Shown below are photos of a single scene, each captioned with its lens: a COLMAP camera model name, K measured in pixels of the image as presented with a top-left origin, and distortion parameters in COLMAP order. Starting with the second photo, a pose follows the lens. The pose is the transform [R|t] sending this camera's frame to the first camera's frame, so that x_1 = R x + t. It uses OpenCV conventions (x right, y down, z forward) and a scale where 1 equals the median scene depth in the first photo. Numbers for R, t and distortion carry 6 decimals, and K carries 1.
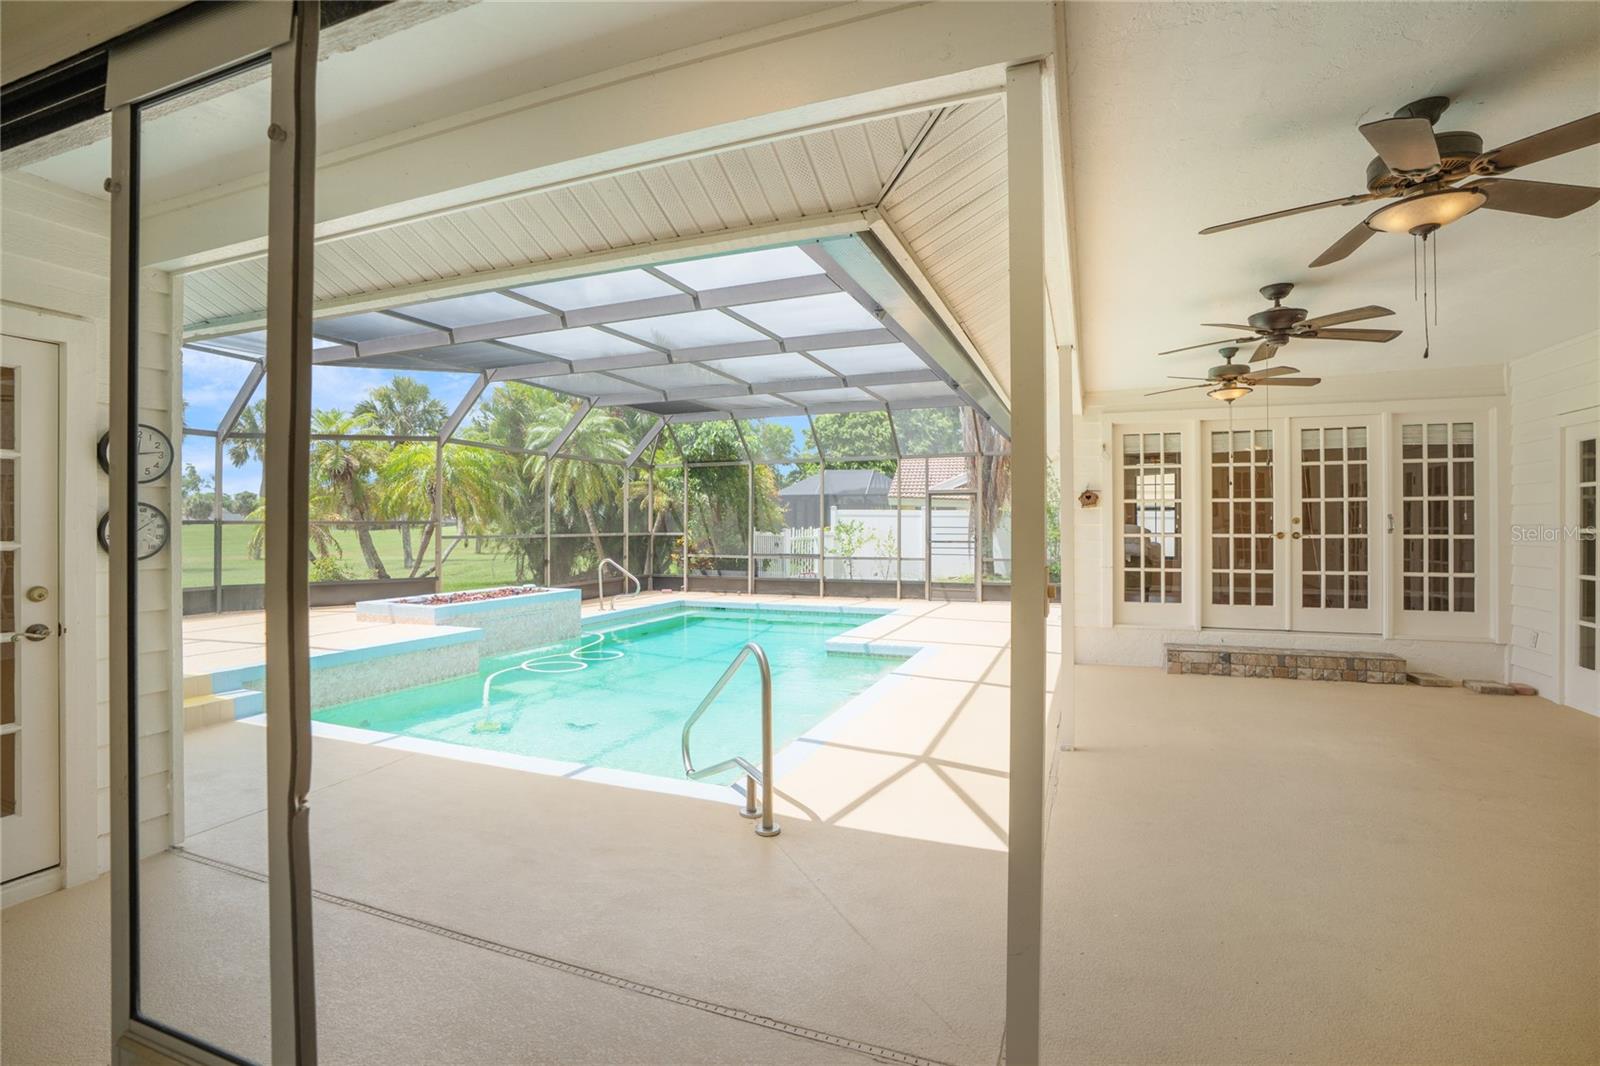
lens RADIAL K [[742.4, 0, 798.4], [0, 742.4, 521.7], [0, 0, 1]] dist [-0.058583, 0.024079]
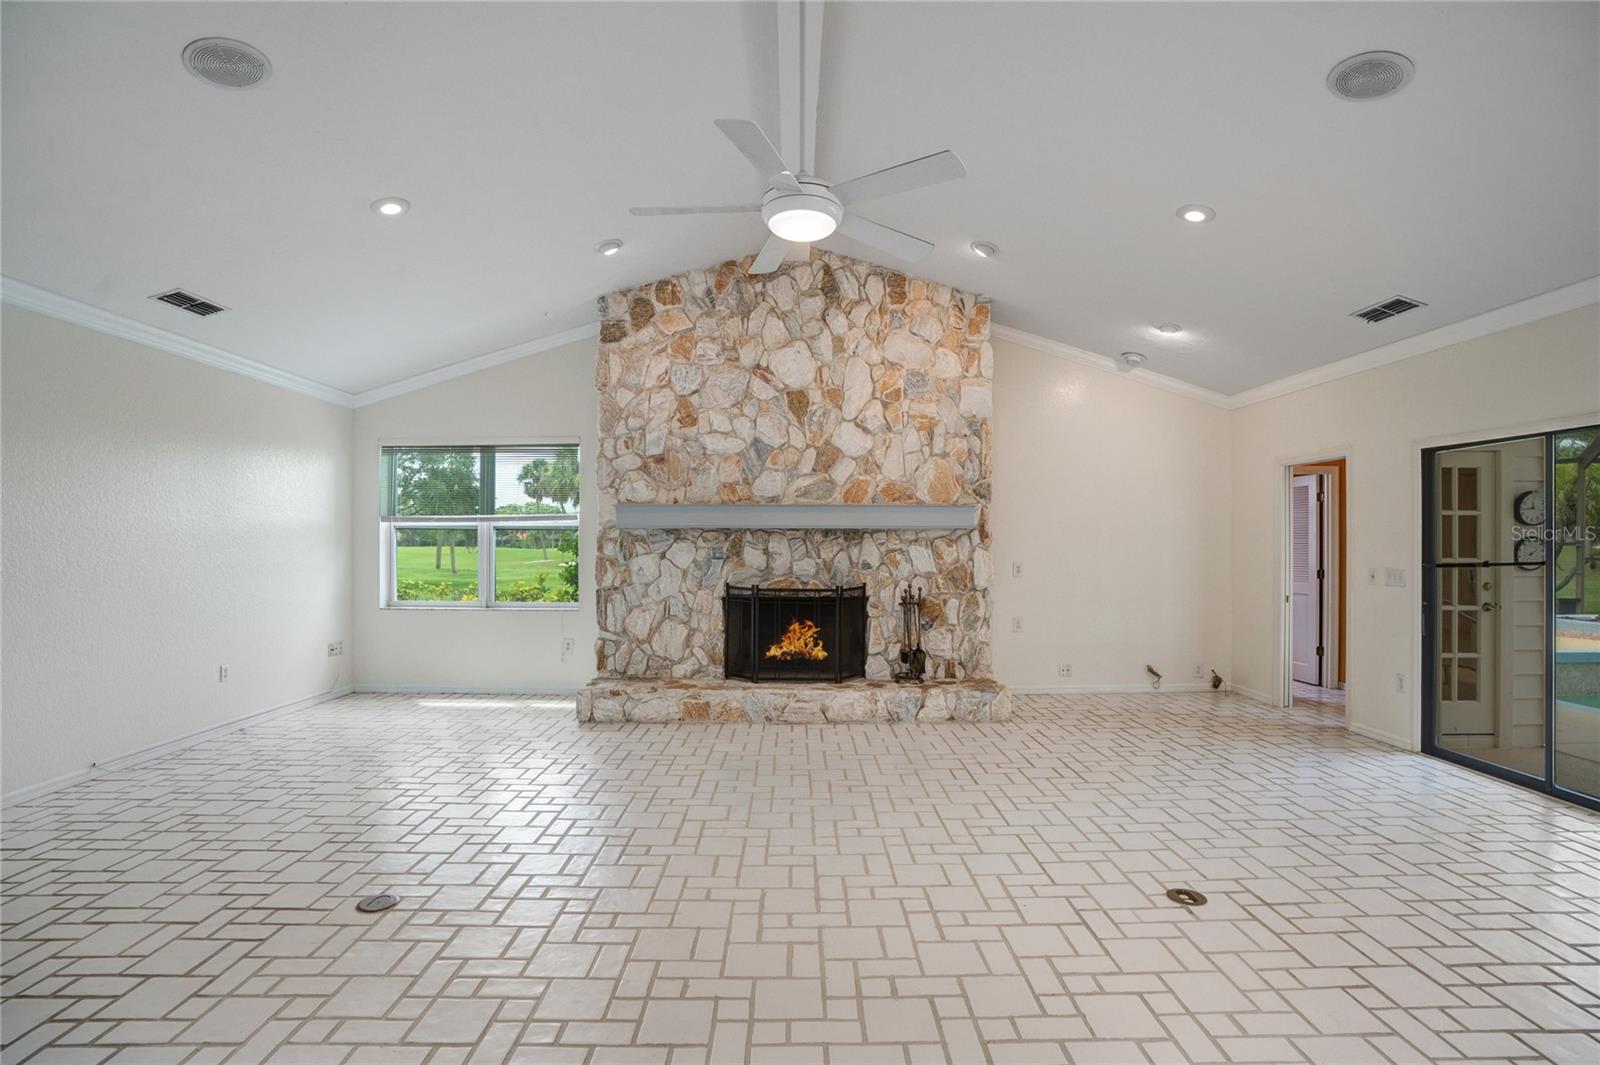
lens RADIAL K [[742.5, 0, 808.1], [0, 742.5, 547.3], [0, 0, 1]] dist [-0.078844, 0.034724]
pose [[0.382767, 0.004417, -0.923834, -0.004405], [0.005188, 0.999963, 0.006931, -0.010064], [0.923830, -0.007446, 0.382730, -0.549786]]
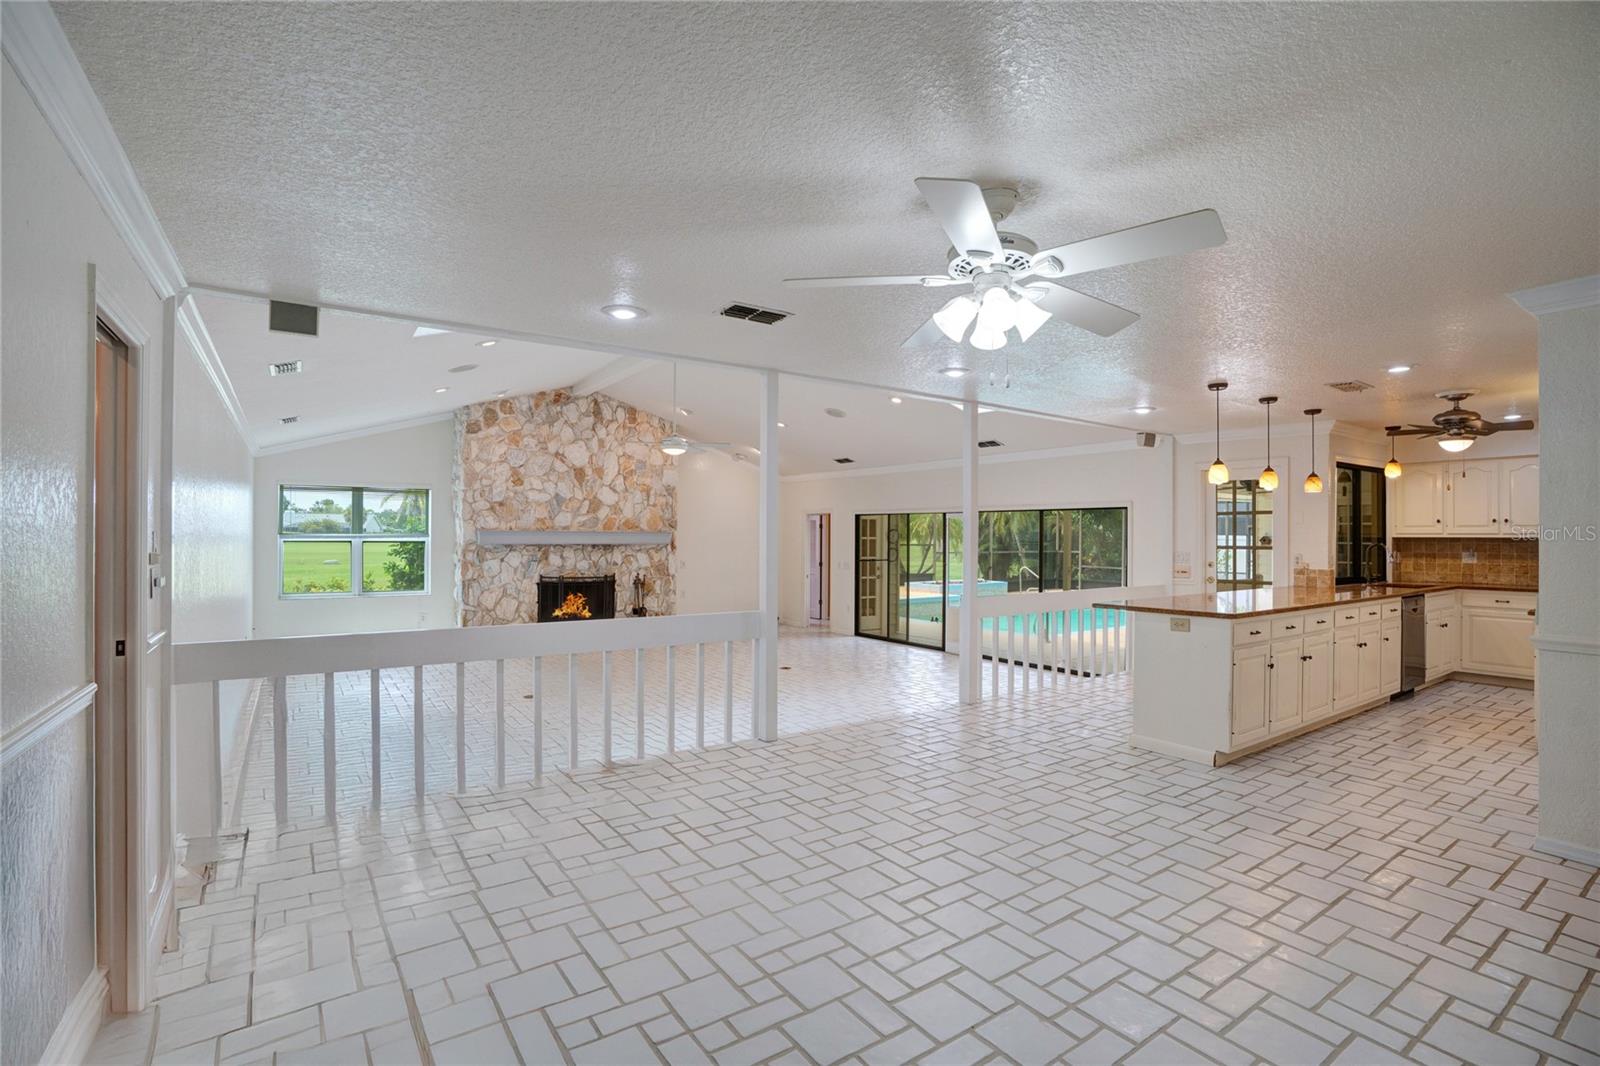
lens RADIAL K [[748.5, 0, 805.7], [0, 748.5, 535.7], [0, 0, 1]] dist [-0.043947, 0.017659]
pose [[0.836908, 0.006274, -0.547308, 0.485150], [-0.002664, 0.999969, 0.007388, -0.059065], [0.547337, -0.004725, 0.836899, -1.331202]]
